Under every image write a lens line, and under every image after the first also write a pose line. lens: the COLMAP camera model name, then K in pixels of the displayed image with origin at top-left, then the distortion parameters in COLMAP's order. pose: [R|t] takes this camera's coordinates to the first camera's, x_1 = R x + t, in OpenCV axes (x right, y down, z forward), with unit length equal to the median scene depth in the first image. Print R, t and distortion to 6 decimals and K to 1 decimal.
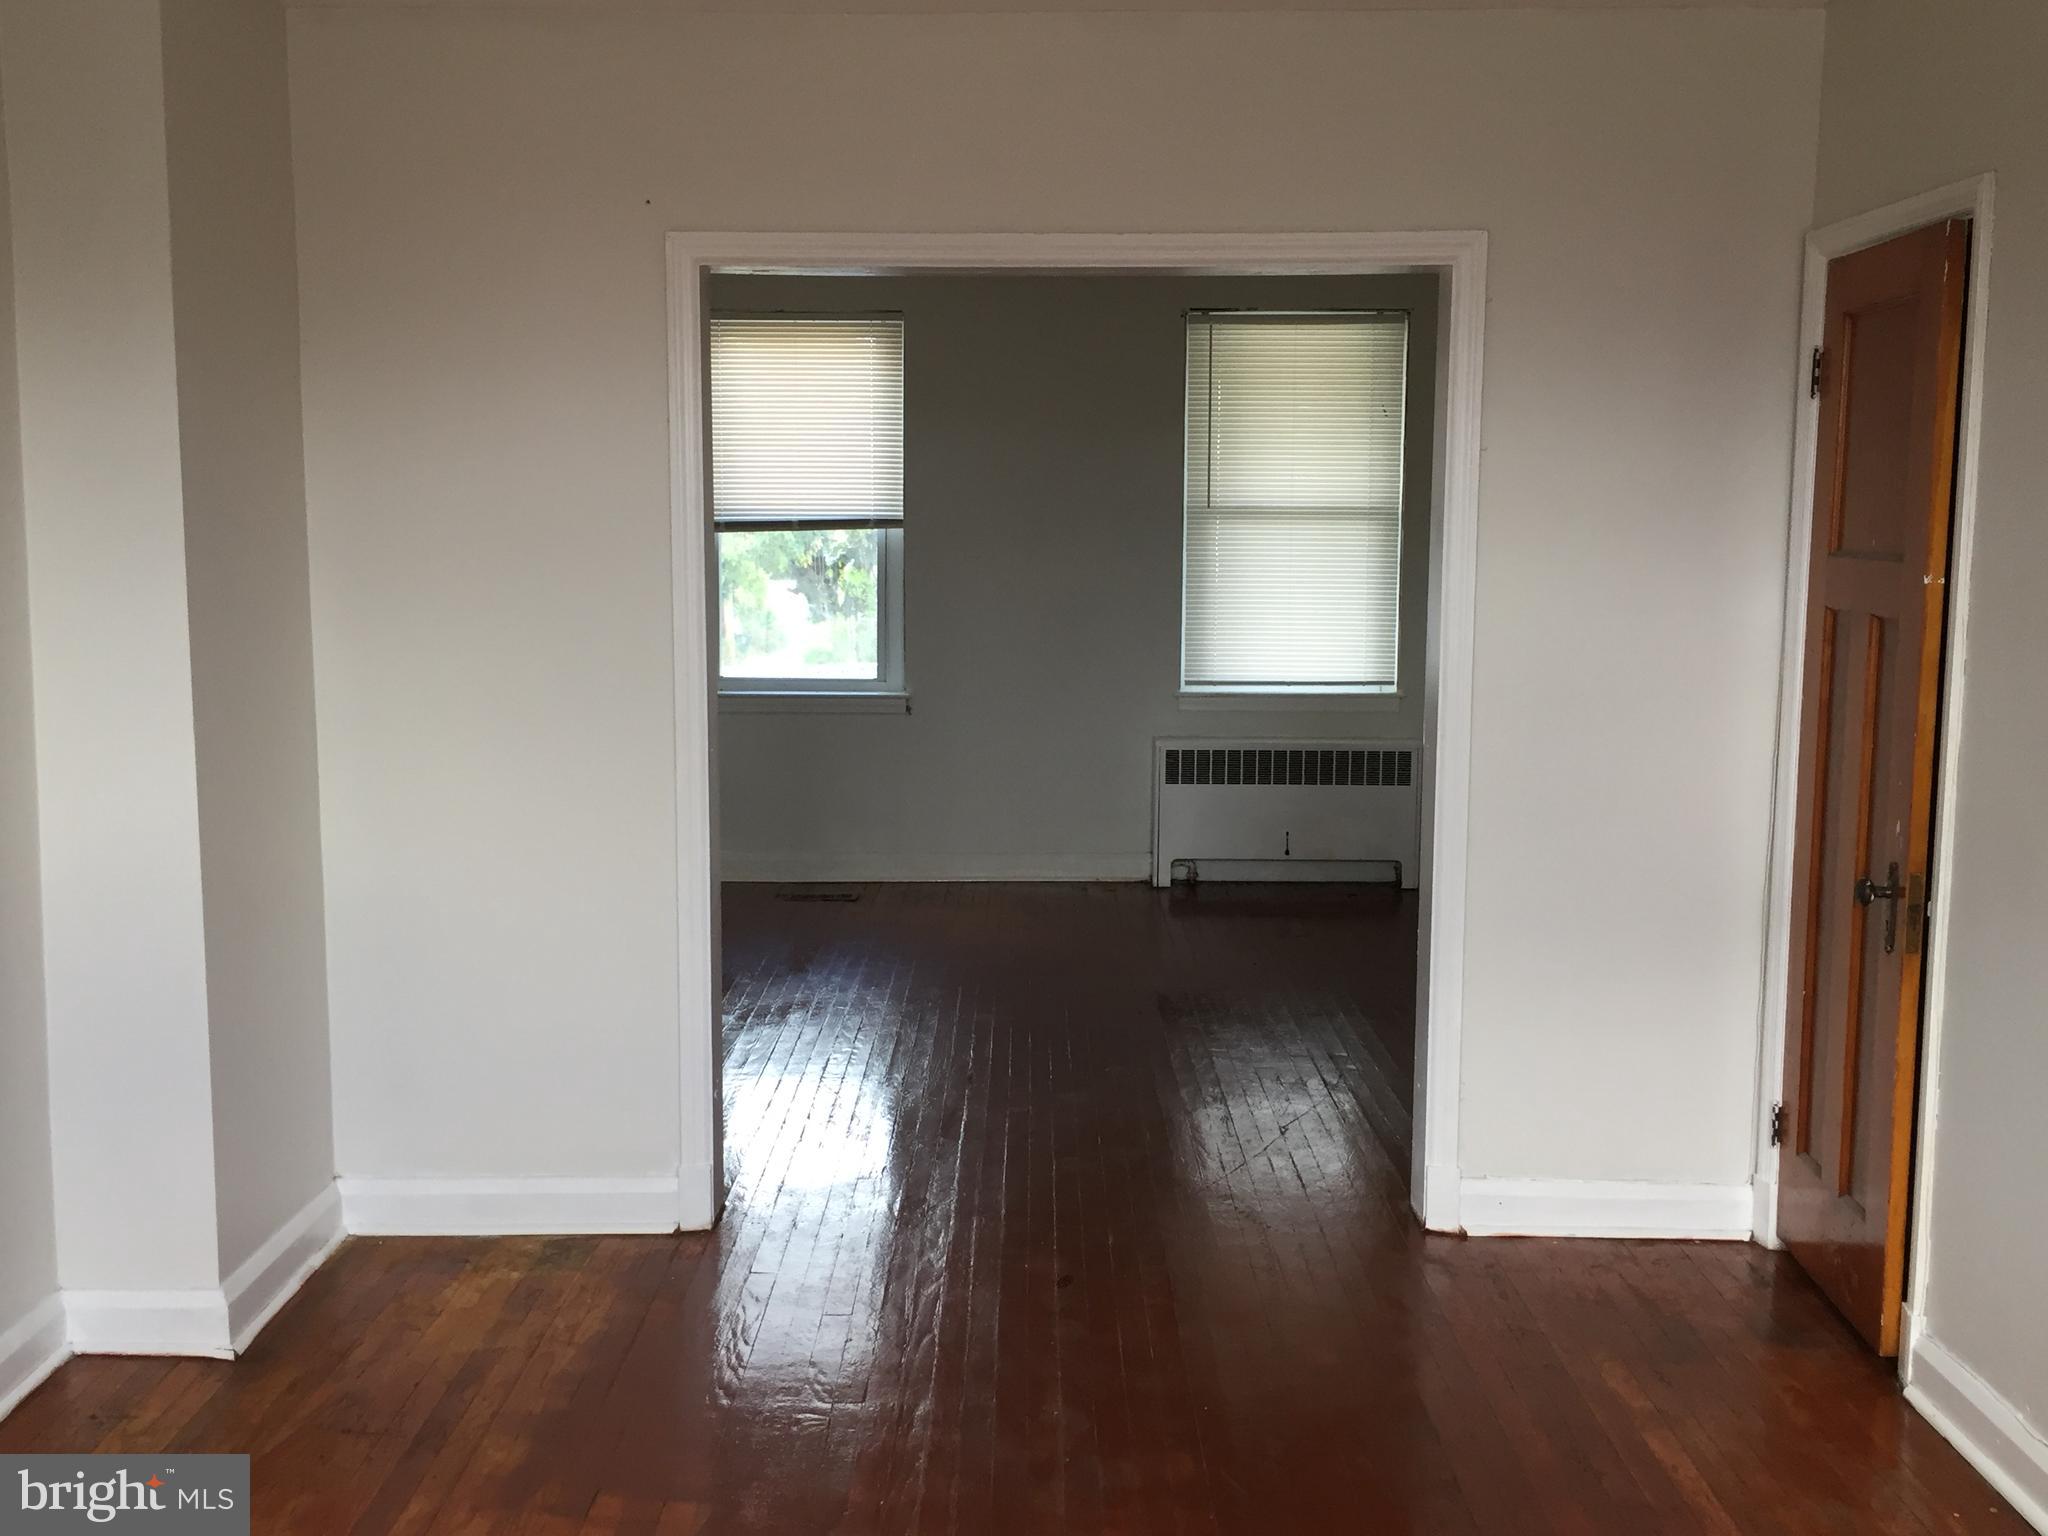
lens RADIAL K [[1990.0, 0, 1024.0], [0, 1990.0, 768.0], [0, 0, 1]] dist [0.066582, -0.001554]
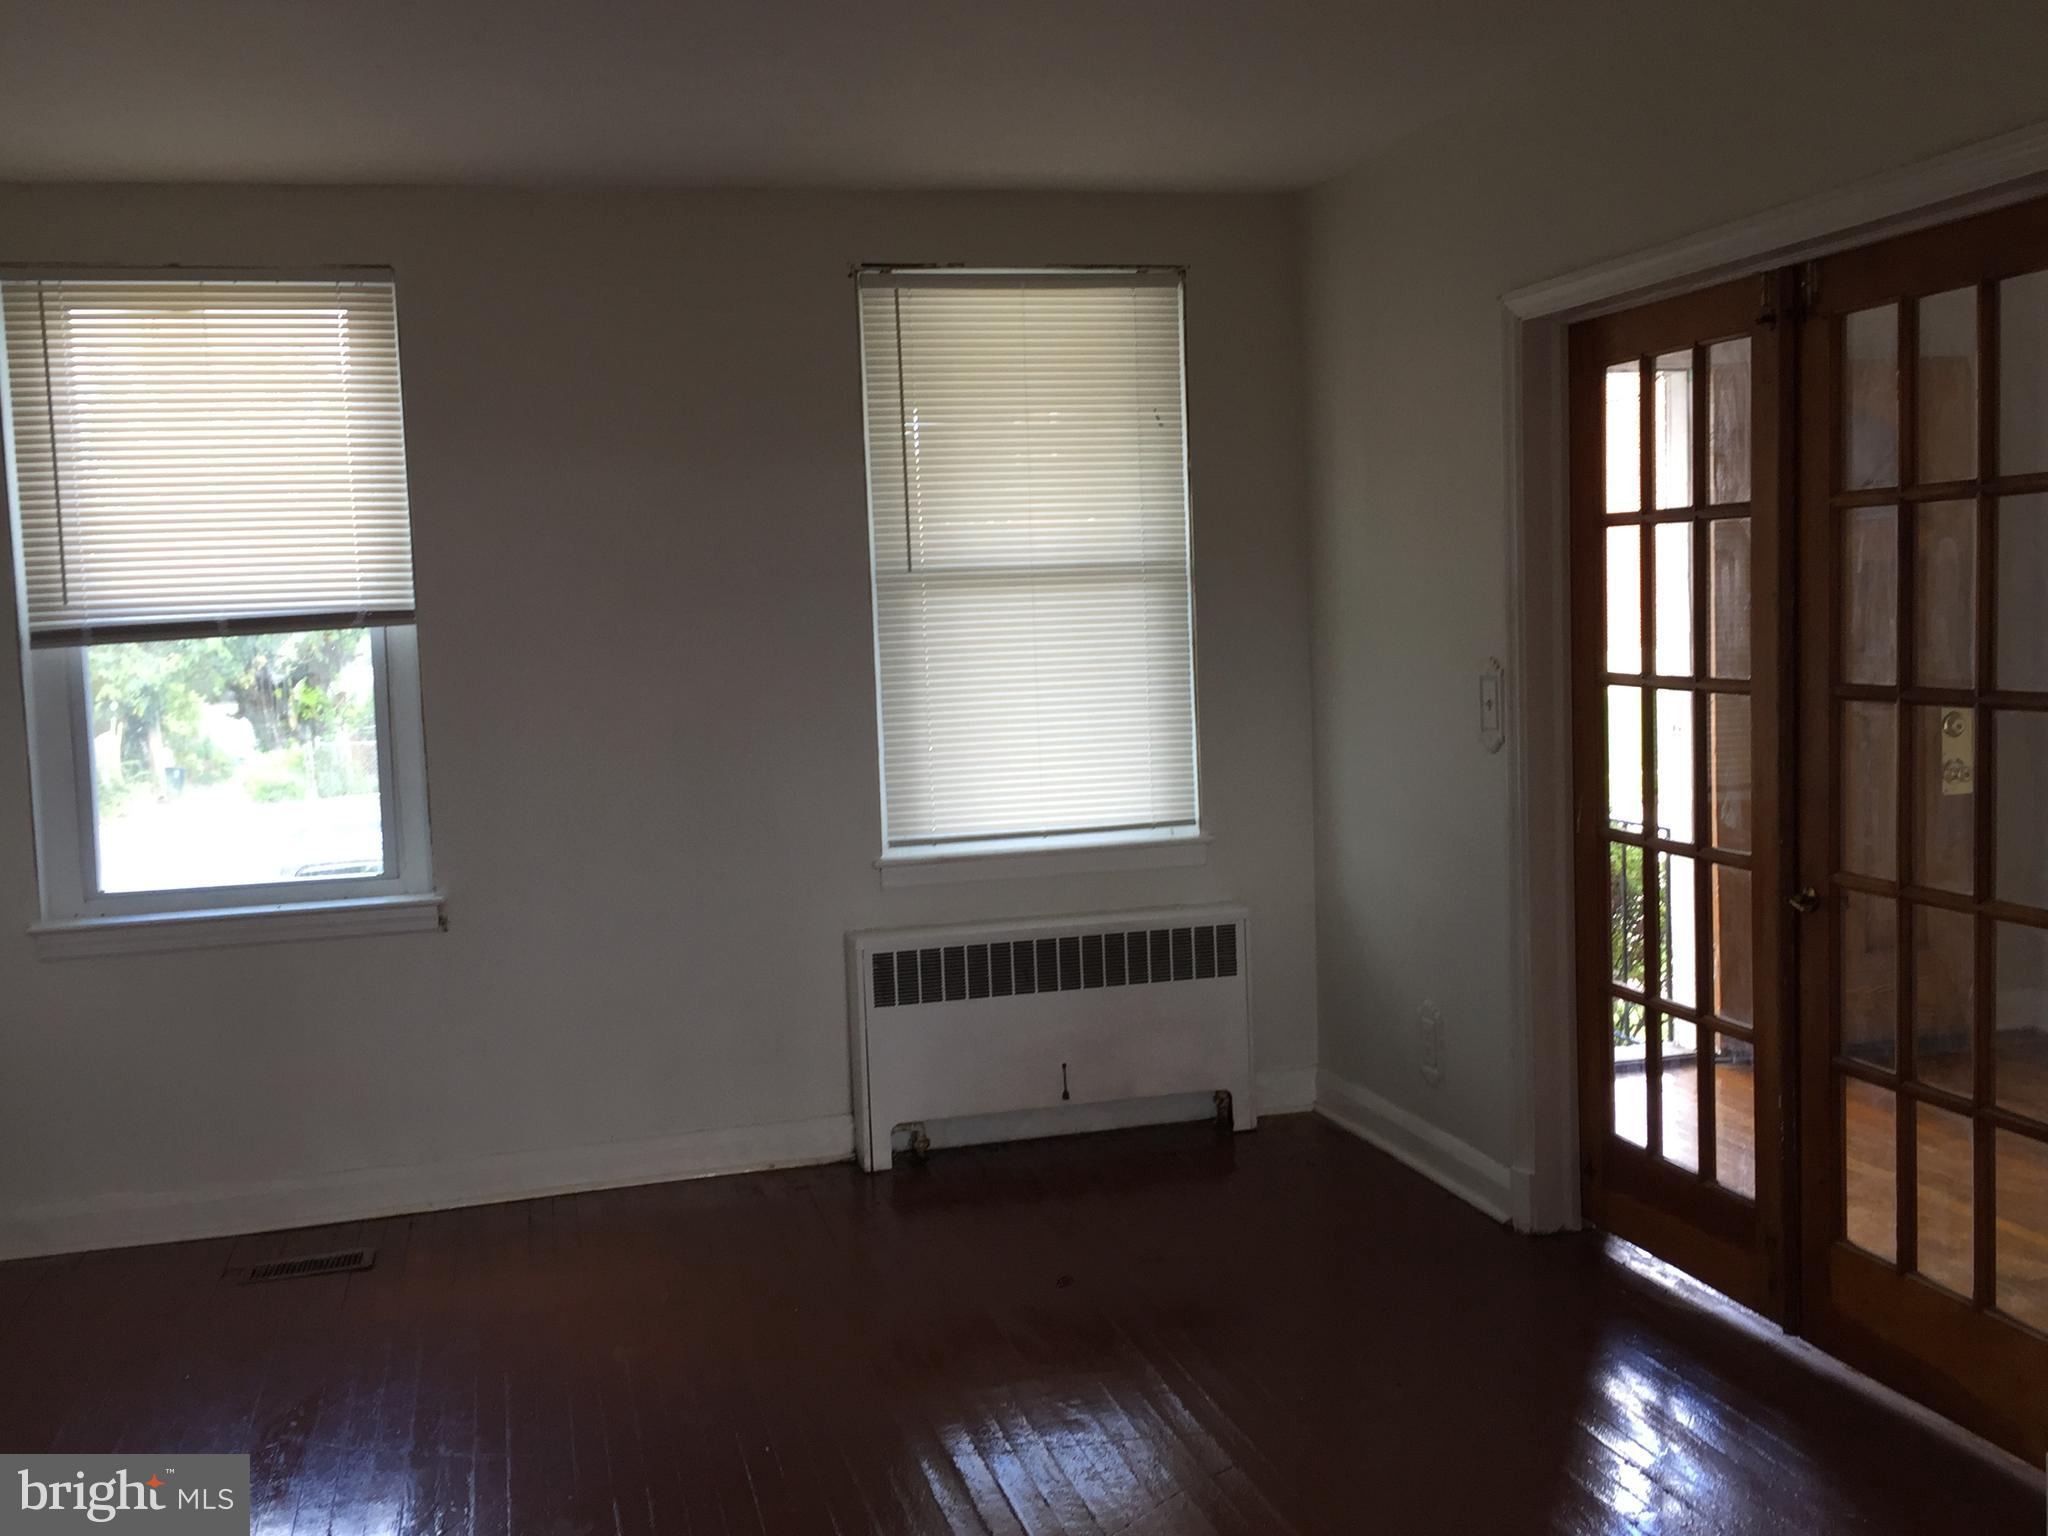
lens RADIAL K [[2040.3, 0, 1024.0], [0, 2040.3, 768.0], [0, 0, 1]] dist [0.053854, 0.003136]
pose [[0.967083, -0.063061, 0.246524, -0.038383], [0.074930, 0.996424, -0.039056, -0.039161], [-0.243180, 0.056242, 0.968349, 0.358058]]
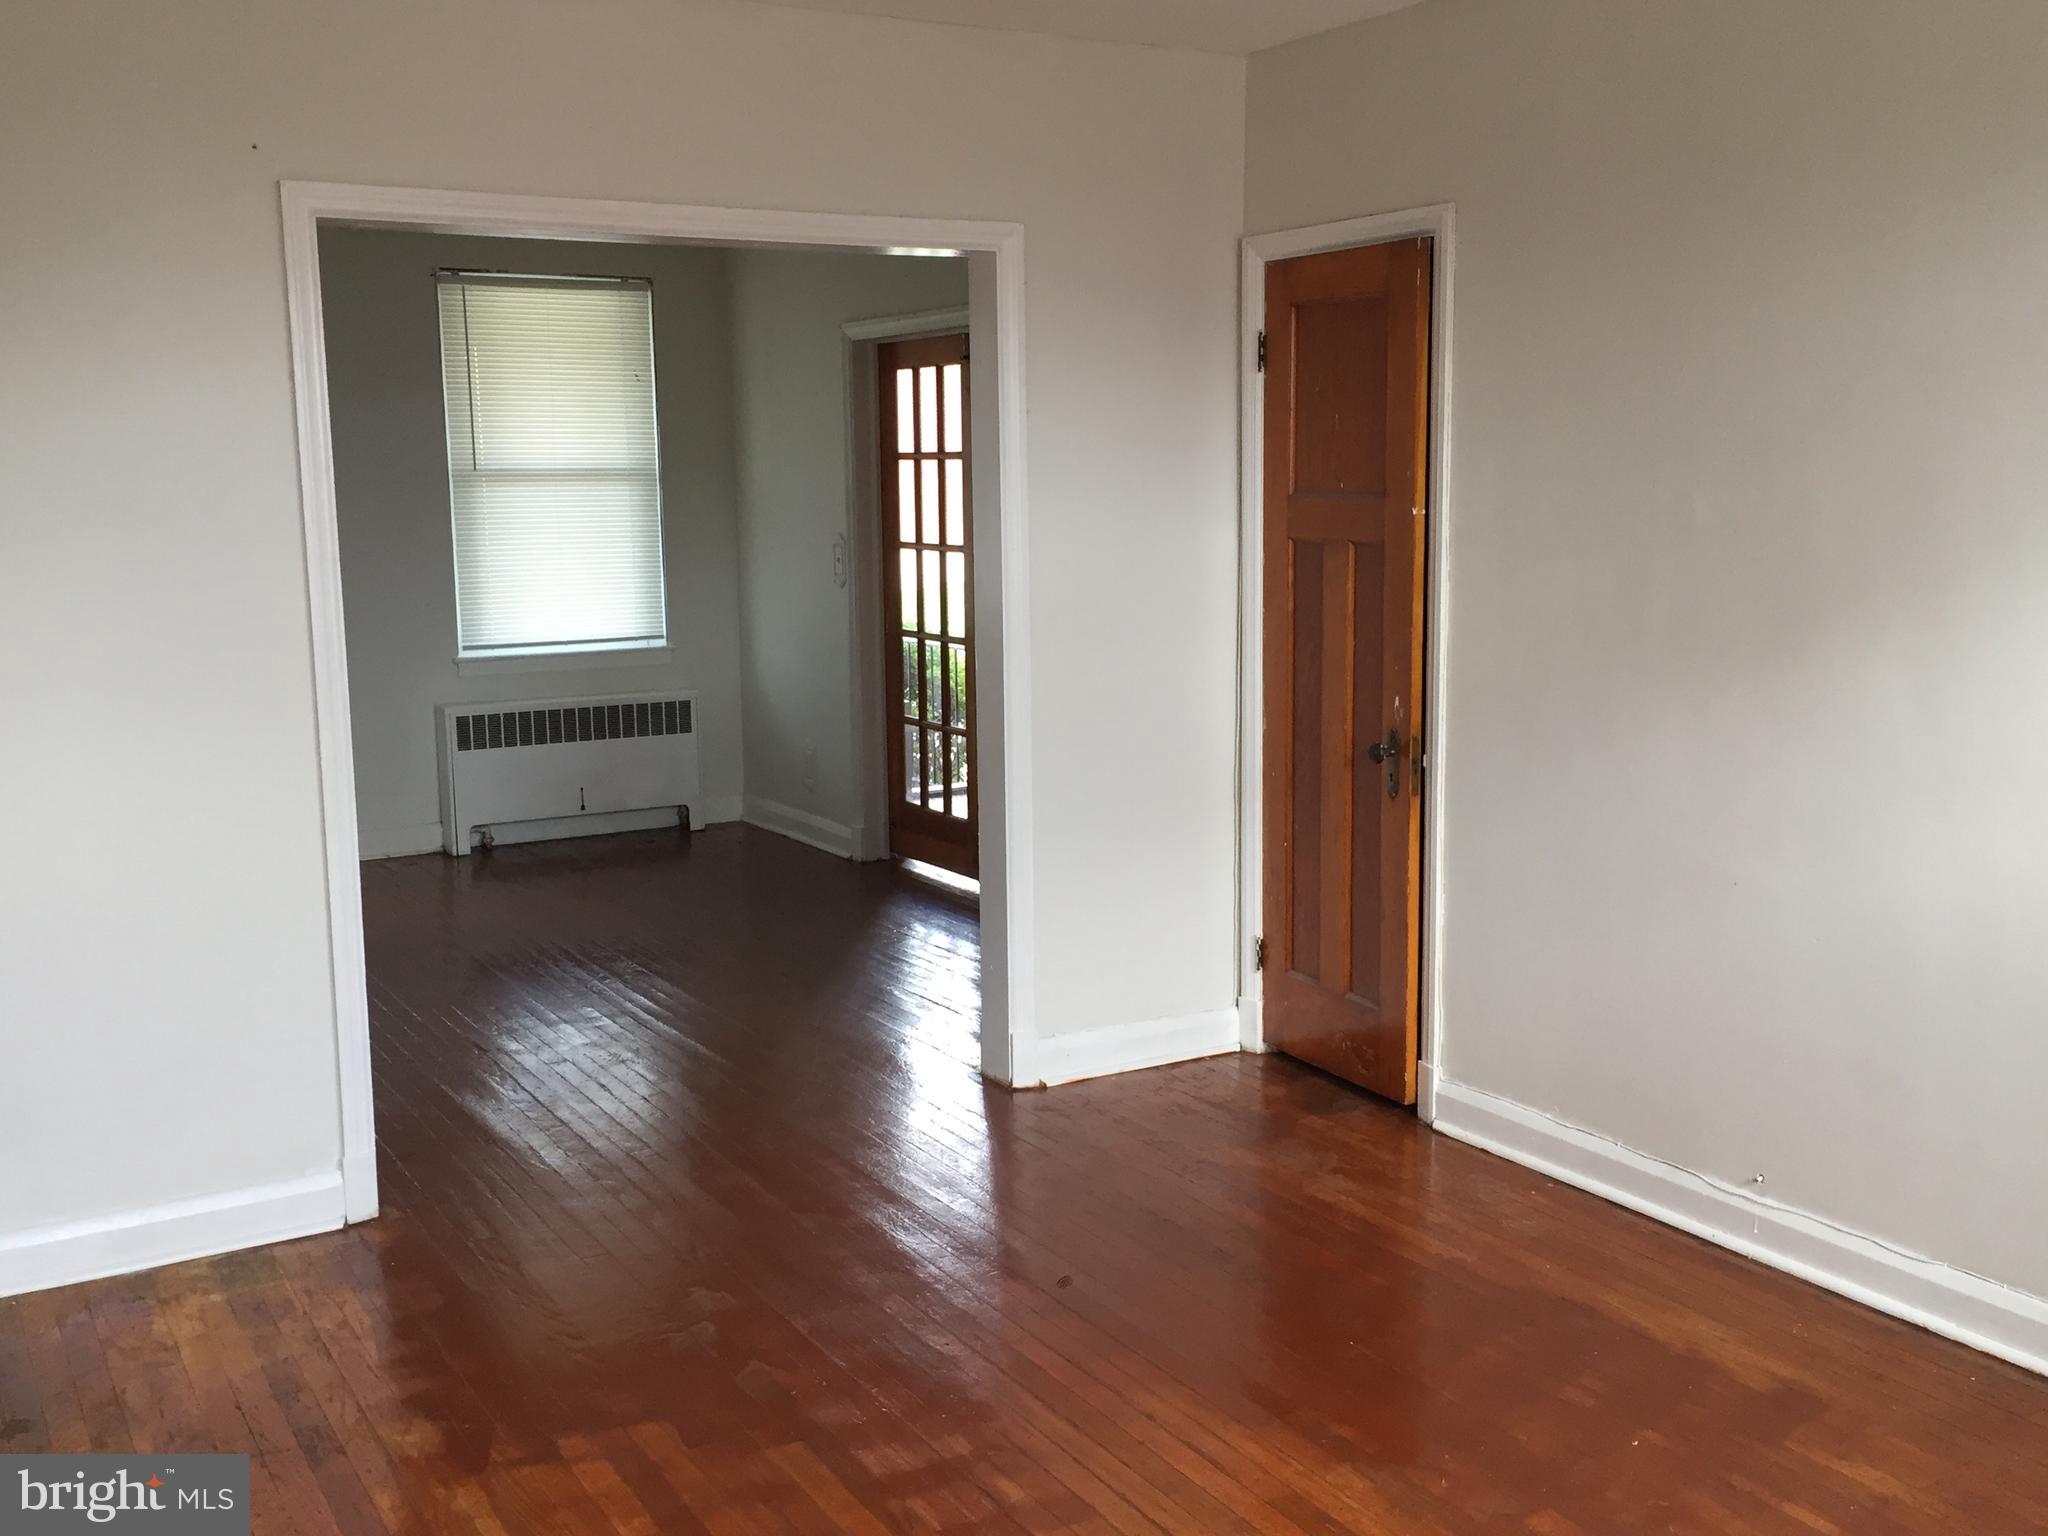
lens RADIAL K [[1990.0, 0, 1024.0], [0, 1990.0, 768.0], [0, 0, 1]] dist [0.066582, -0.001554]
pose [[0.863083, -0.090740, 0.496843, -0.181743], [0.082294, 0.995848, 0.038917, 0.000878], [-0.498312, 0.007299, 0.866967, -0.001824]]
